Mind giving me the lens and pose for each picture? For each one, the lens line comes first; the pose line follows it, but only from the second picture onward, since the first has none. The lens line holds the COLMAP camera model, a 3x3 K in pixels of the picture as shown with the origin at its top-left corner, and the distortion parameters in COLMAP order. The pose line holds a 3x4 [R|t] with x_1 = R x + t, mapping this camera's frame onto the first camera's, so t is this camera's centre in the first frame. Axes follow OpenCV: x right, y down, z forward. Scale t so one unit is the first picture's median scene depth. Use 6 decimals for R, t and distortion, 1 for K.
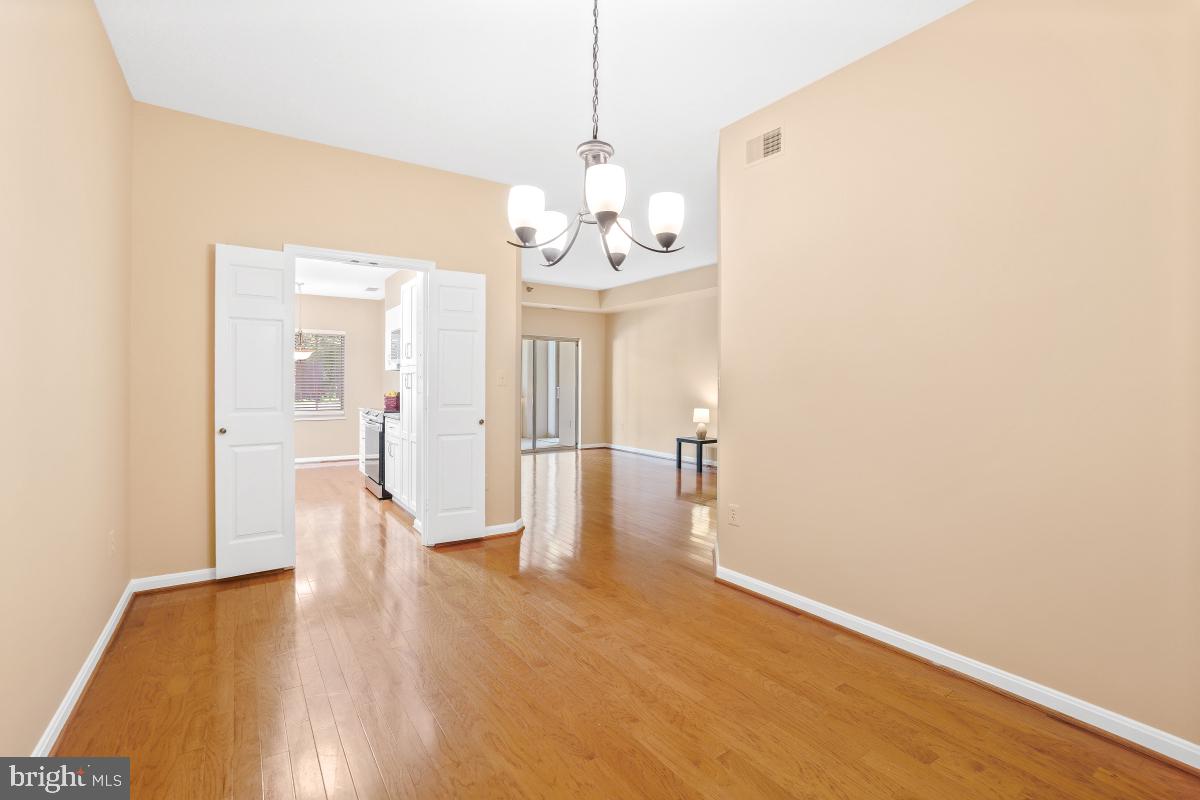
lens RADIAL K [[546.3, 0, 598.3], [0, 546.3, 397.8], [0, 0, 1]] dist [-0.023503, -0.000102]
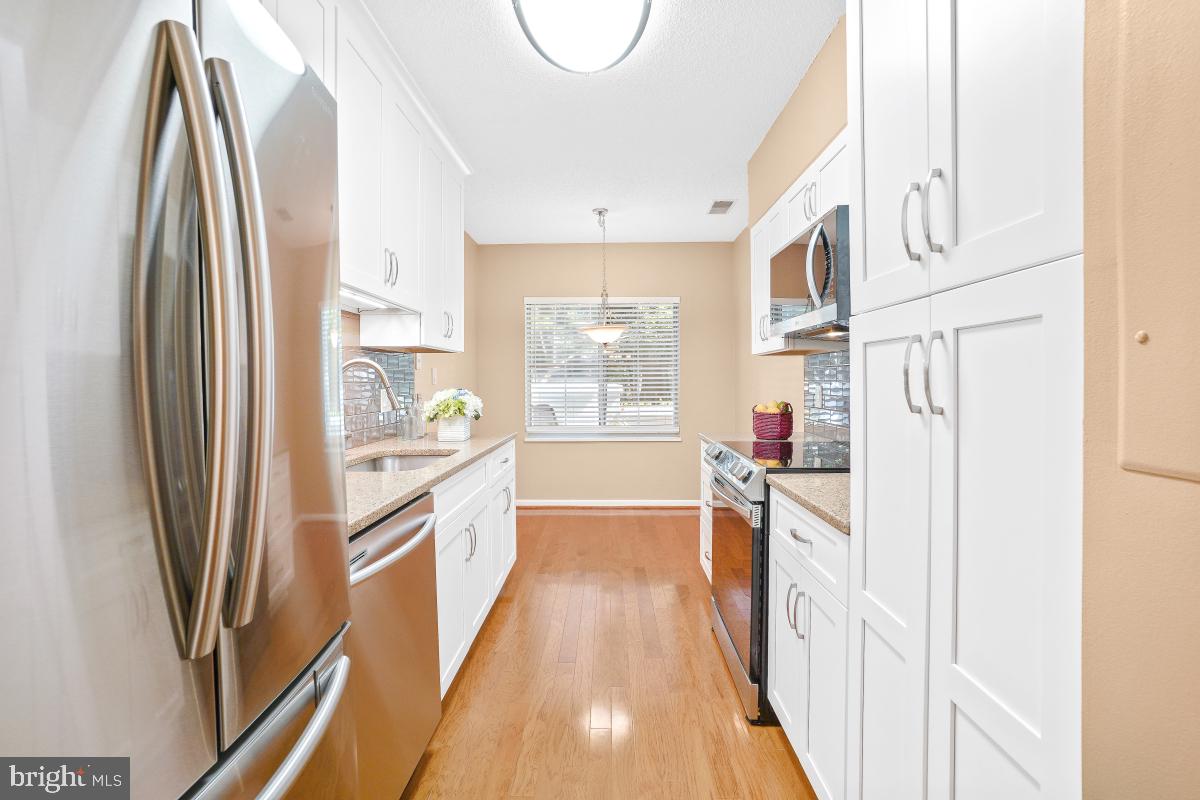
lens RADIAL K [[546.3, 0, 598.7], [0, 546.3, 398.5], [0, 0, 1]] dist [-0.023503, -0.000102]
pose [[0.822650, -0.000266, -0.568548, -0.247778], [0.000790, 0.999999, 0.000674, -0.014058], [0.568548, -0.001004, 0.822650, 0.575050]]
